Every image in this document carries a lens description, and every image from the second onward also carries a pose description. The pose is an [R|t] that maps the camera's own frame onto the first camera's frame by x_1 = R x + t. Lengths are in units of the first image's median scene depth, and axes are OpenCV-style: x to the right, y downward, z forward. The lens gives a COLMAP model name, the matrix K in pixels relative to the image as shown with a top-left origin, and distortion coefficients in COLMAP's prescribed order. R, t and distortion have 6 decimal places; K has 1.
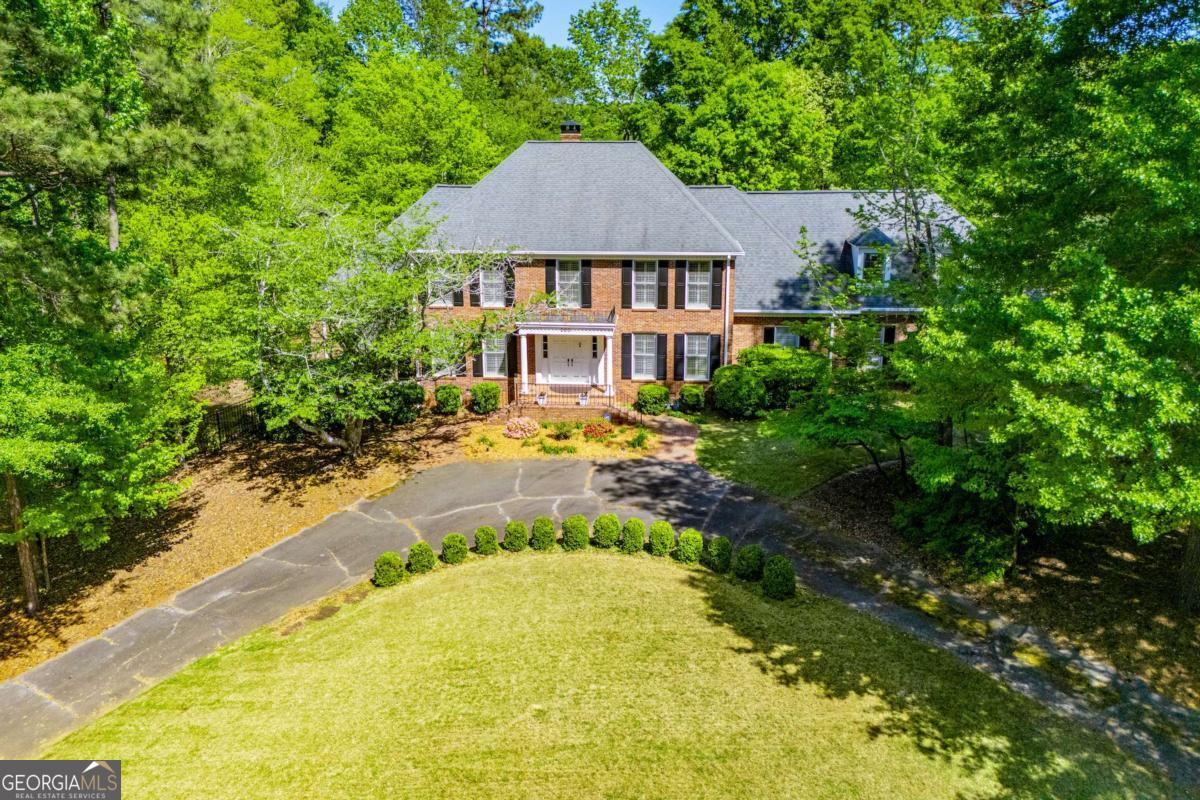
lens RADIAL K [[872.1, 0, 601.4], [0, 872.1, 365.4], [0, 0, 1]] dist [0.025995, -0.001836]
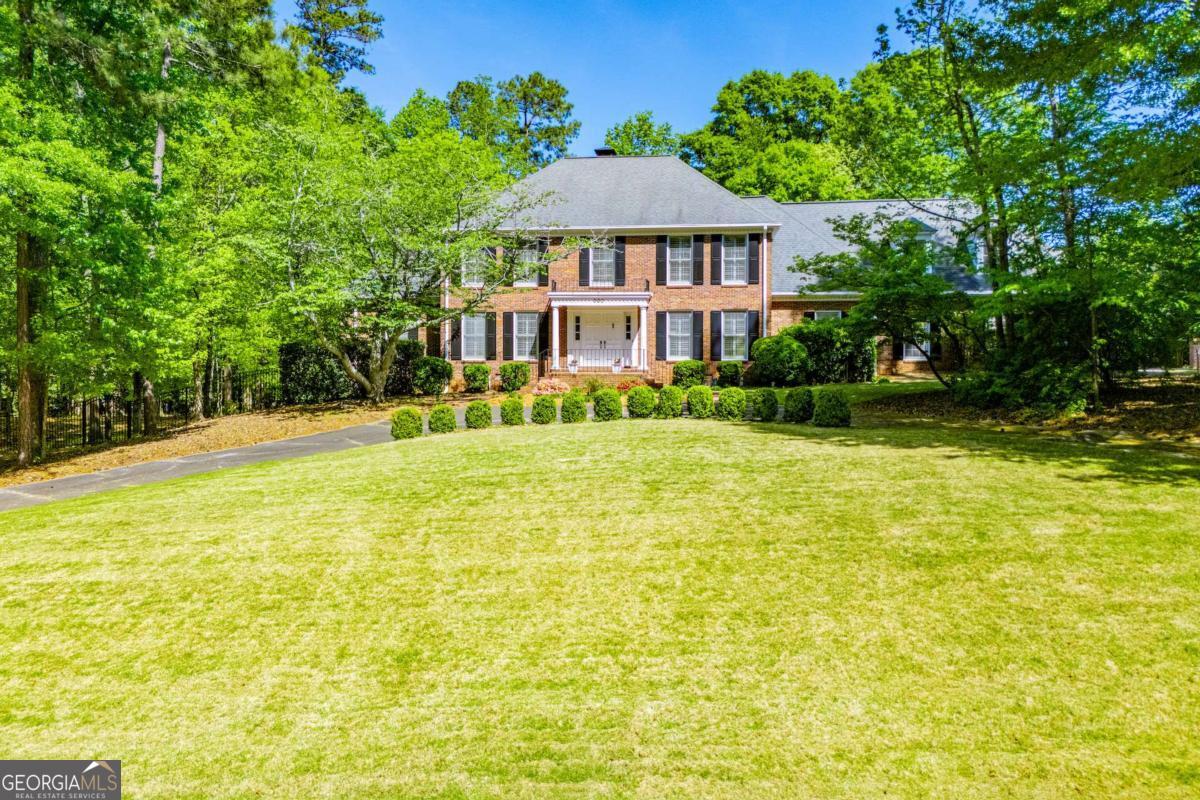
lens RADIAL K [[872.1, 0, 600.0], [0, 872.1, 400.0], [0, 0, 1]] dist [0.010127, -0.000190]
pose [[0.999292, 0.005593, -0.037210, -0.002713], [-0.013149, 0.978458, -0.206028, 0.262953], [0.035256, 0.206372, 0.977838, 0.066015]]
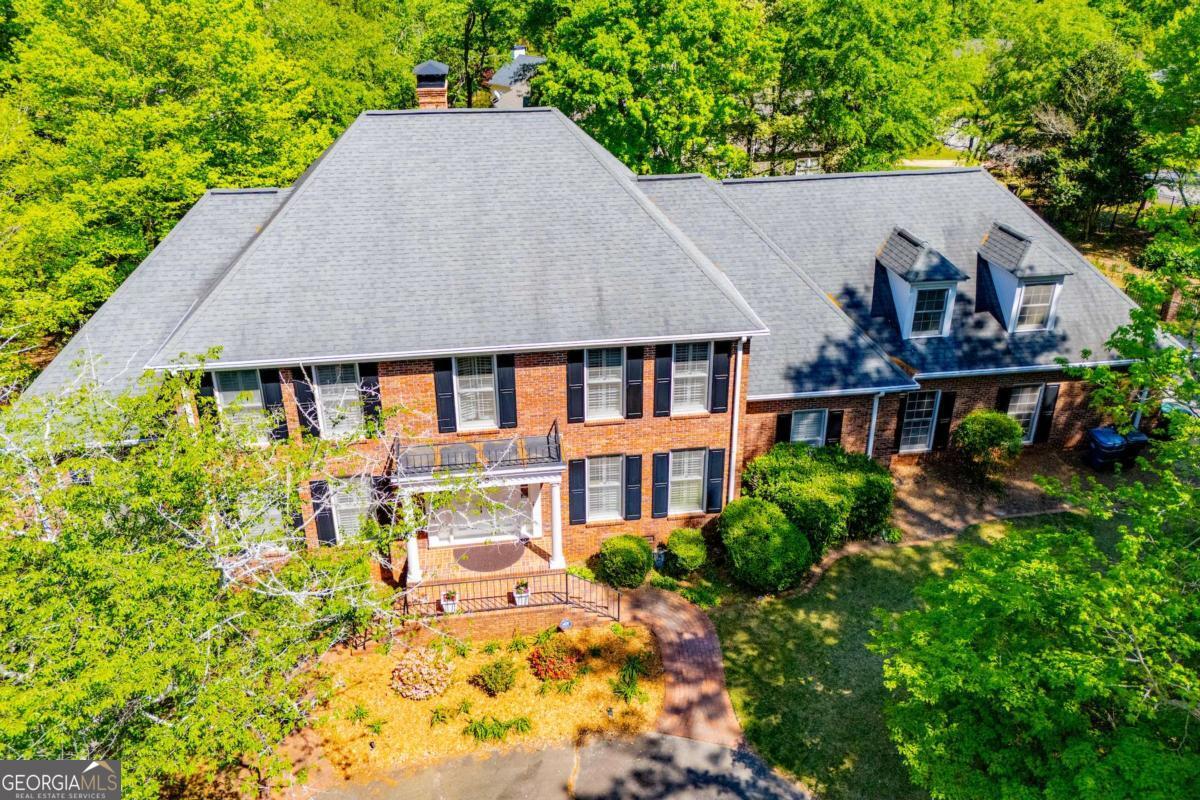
lens RADIAL K [[899.3, 0, 604.5], [0, 899.3, 331.6], [0, 0, 1]] dist [0.041474, -0.003078]
pose [[0.975753, -0.084208, 0.202026, -0.072248], [0.051823, 0.985667, 0.160546, -0.226839], [-0.212649, -0.146184, 0.966132, 0.401074]]
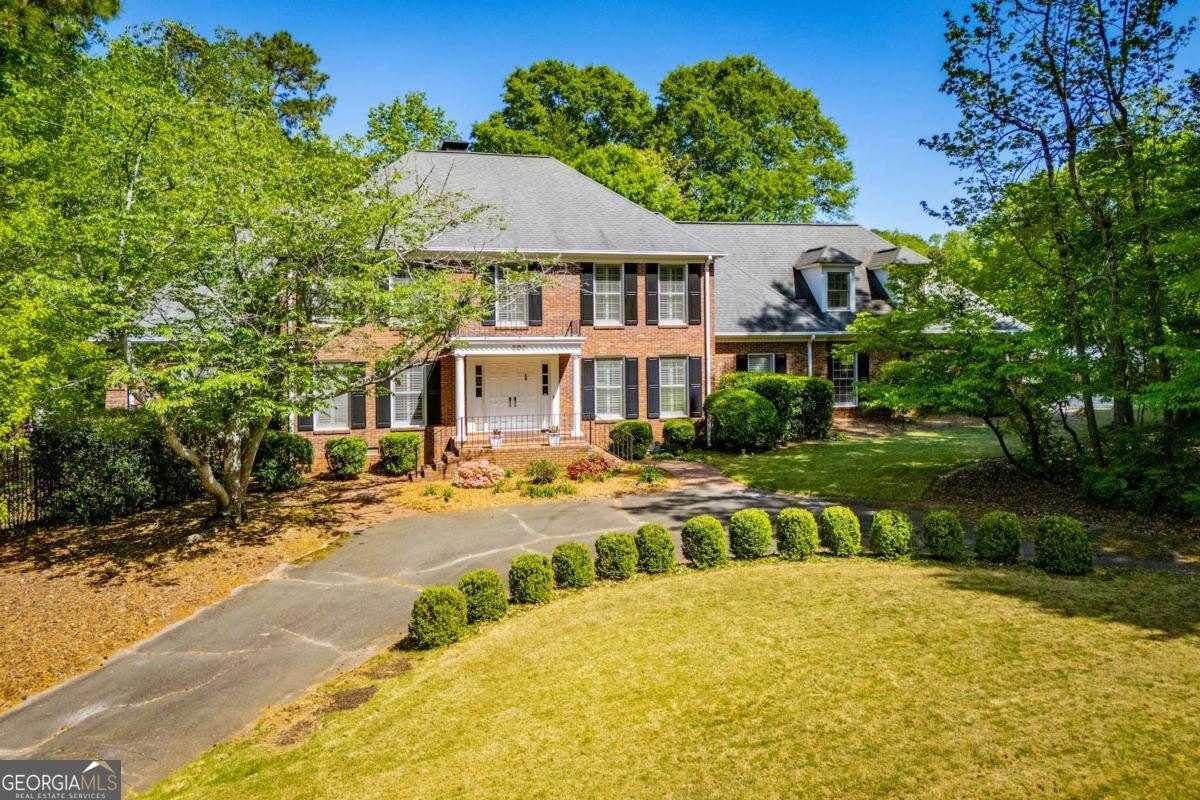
lens RADIAL K [[899.3, 0, 604.5], [0, 899.3, 331.6], [0, 0, 1]] dist [0.041474, -0.003078]
pose [[0.942948, -0.002019, 0.332934, -0.222125], [0.090441, 0.963933, -0.250305, 0.141000], [-0.320421, 0.266136, 0.909122, 0.269213]]
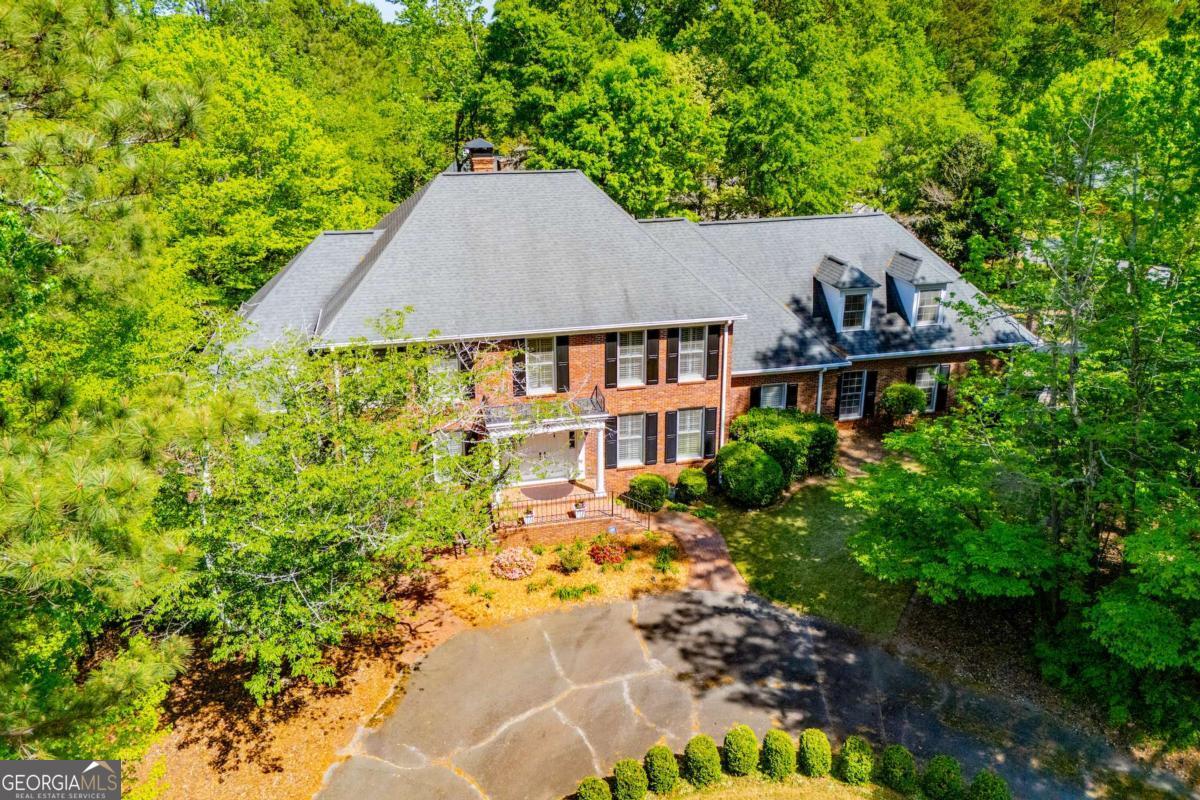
lens RADIAL K [[893.9, 0, 606.1], [0, 893.9, 329.0], [0, 0, 1]] dist [0.065291, -0.052601]
pose [[0.951931, -0.085543, 0.294127, -0.221506], [0.072234, 0.995823, 0.055837, -0.169524], [-0.297675, -0.031907, 0.954134, 0.187752]]
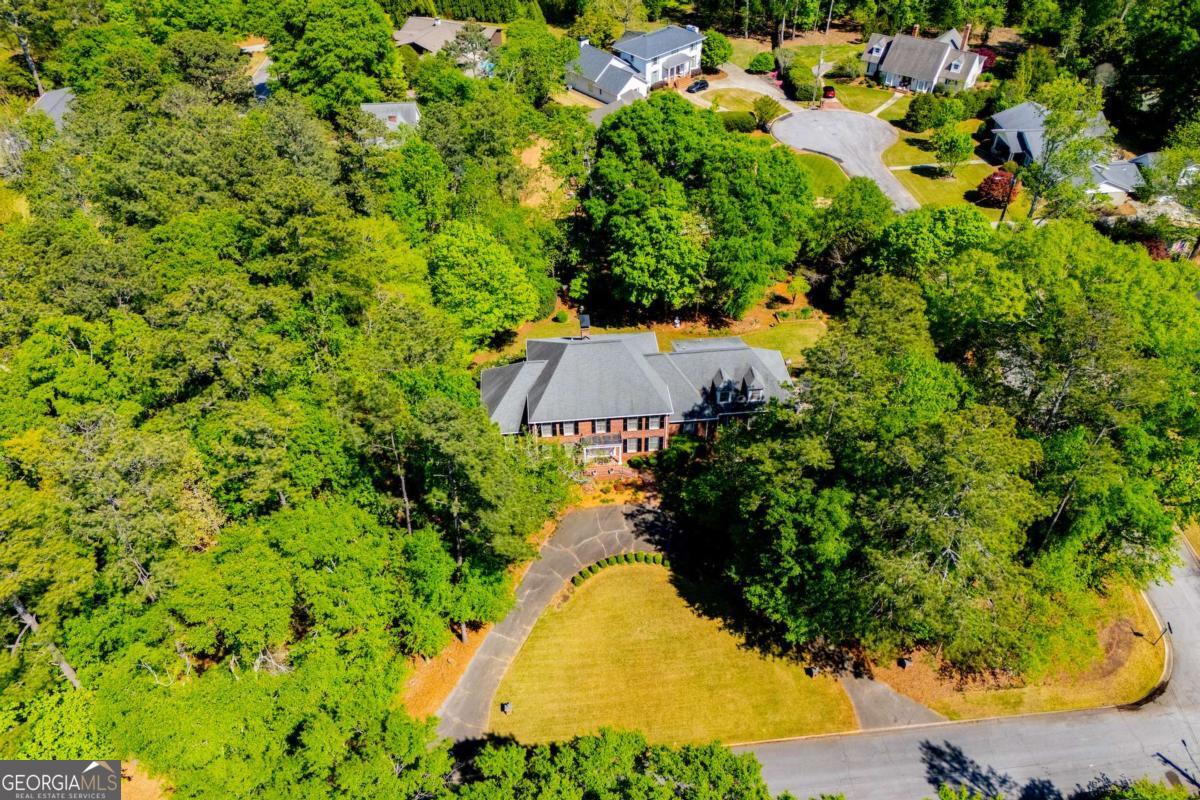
lens RADIAL K [[841.2, 0, 600.0], [0, 841.2, 400.0], [0, 0, 1]] dist [0.142160, -0.146217]
pose [[0.986314, -0.117516, 0.115646, -0.300373], [0.052699, 0.889318, 0.454242, -1.207891], [-0.156227, -0.441931, 0.883340, -1.016706]]
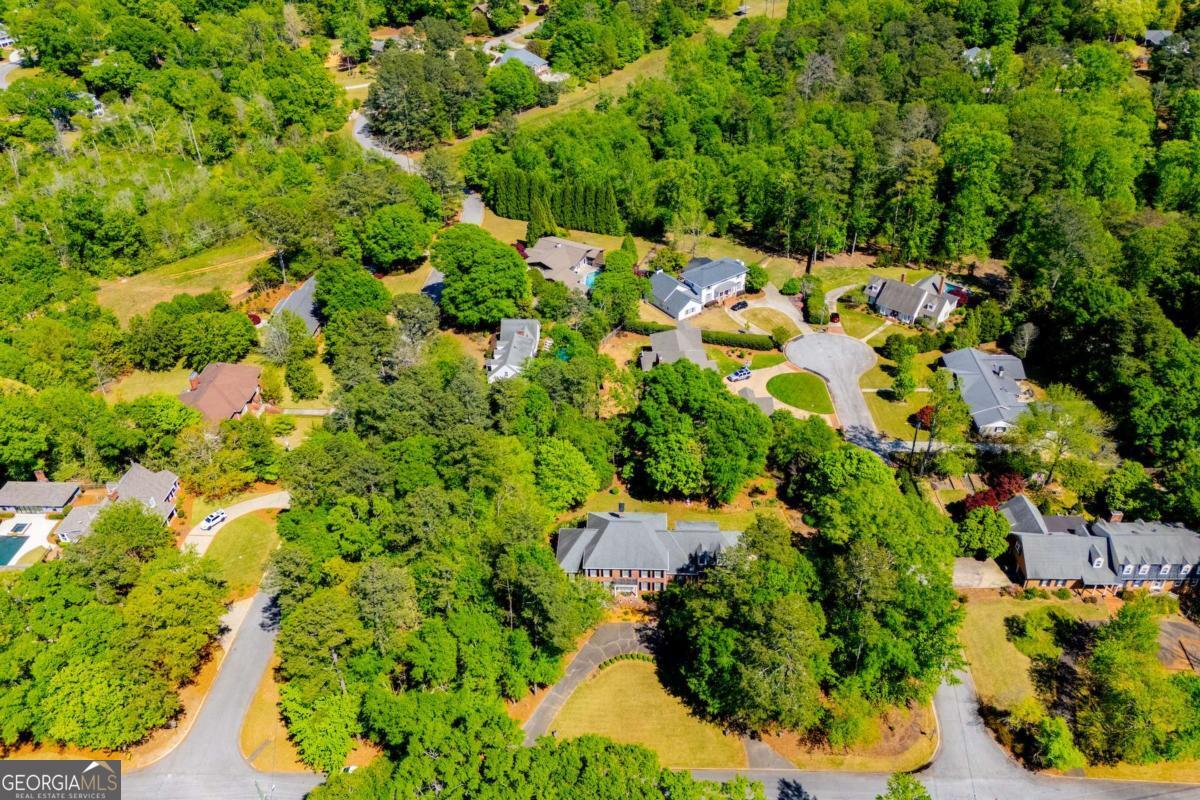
lens RADIAL K [[839.8, 0, 593.9], [0, 839.8, 375.7], [0, 0, 1]] dist [0.076394, -0.002311]
pose [[0.999046, -0.043661, 0.001205, -0.149843], [0.040840, 0.943553, 0.328694, -2.248263], [-0.015488, -0.328332, 0.944436, -2.394776]]
